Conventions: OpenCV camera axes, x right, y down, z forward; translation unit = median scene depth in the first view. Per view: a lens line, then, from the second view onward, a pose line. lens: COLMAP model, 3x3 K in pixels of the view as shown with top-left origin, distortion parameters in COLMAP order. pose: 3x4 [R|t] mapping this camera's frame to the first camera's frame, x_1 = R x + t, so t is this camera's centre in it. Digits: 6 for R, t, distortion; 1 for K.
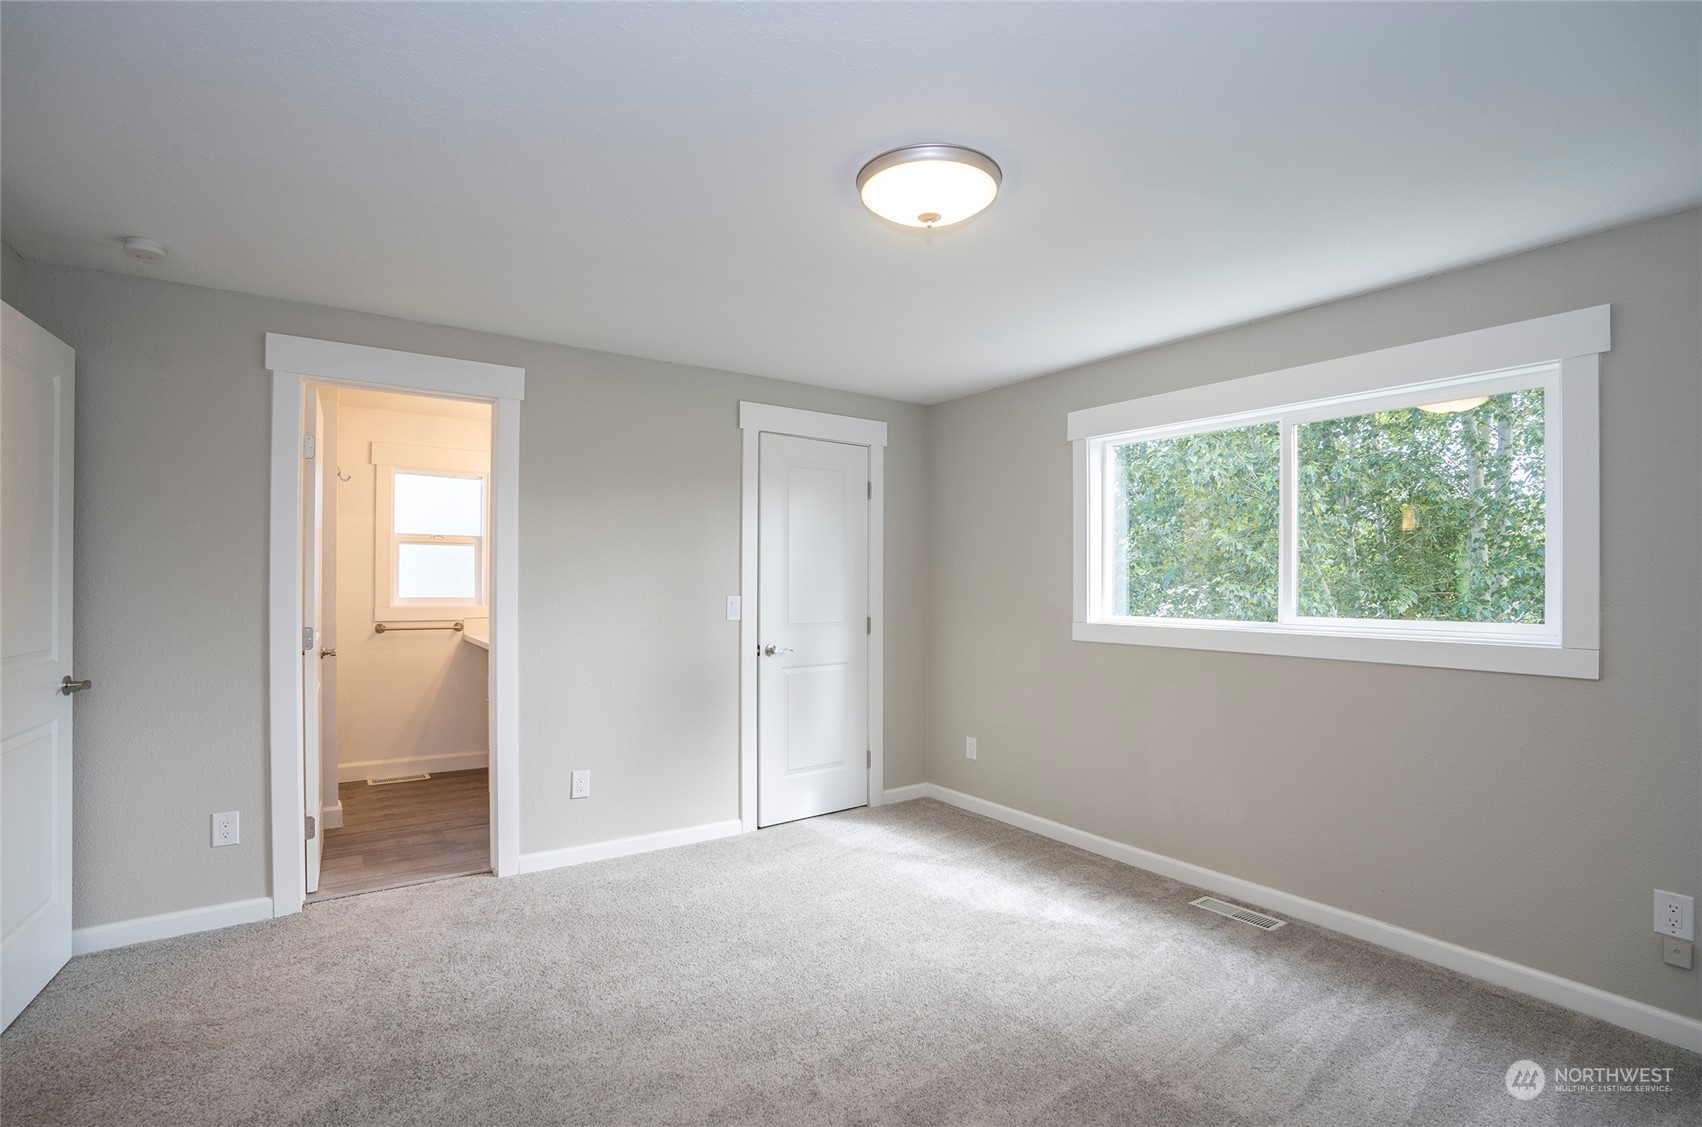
lens RADIAL K [[836.1, 0, 827.2], [0, 836.1, 553.9], [0, 0, 1]] dist [-0.057124, 0.027491]
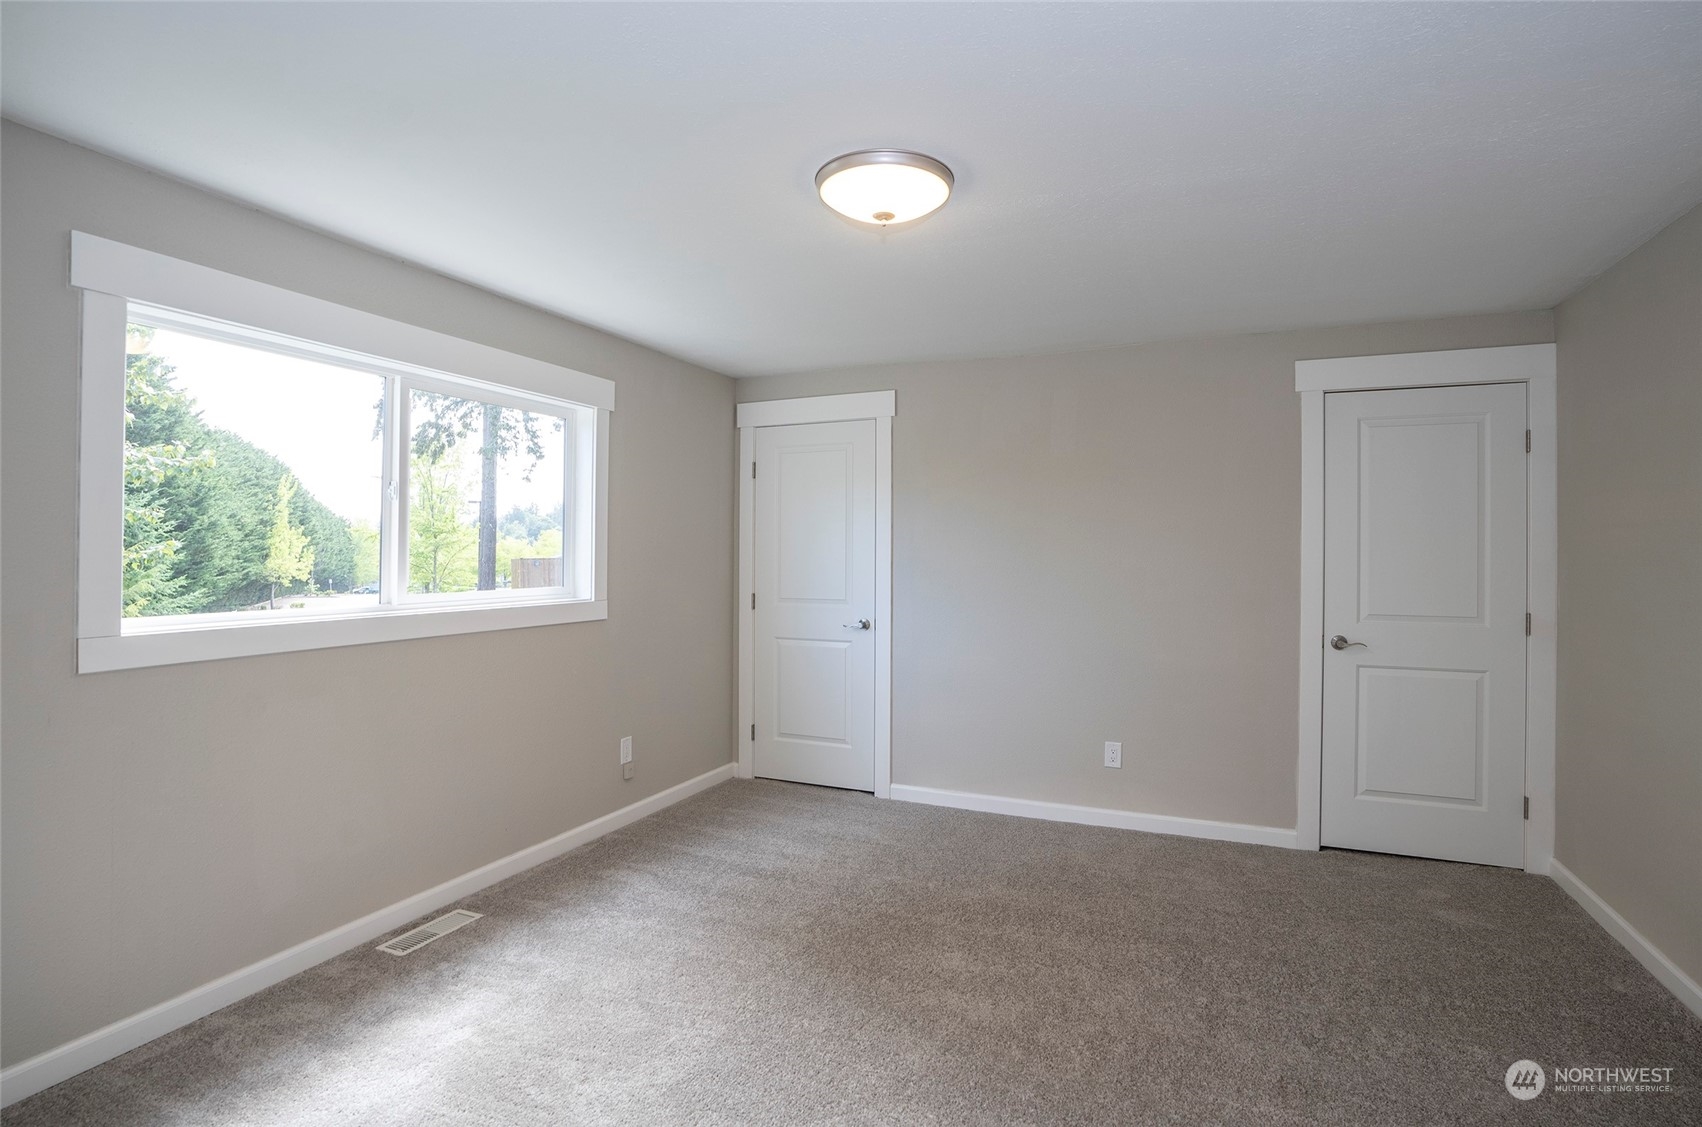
lens RADIAL K [[855.6, 0, 871.3], [0, 855.6, 530.8], [0, 0, 1]] dist [-0.056580, 0.029824]
pose [[-0.562412, 0.012906, 0.826756, -0.535515], [-0.033278, 0.998715, -0.038228, 0.023616], [-0.826187, -0.049013, -0.561260, 1.159221]]
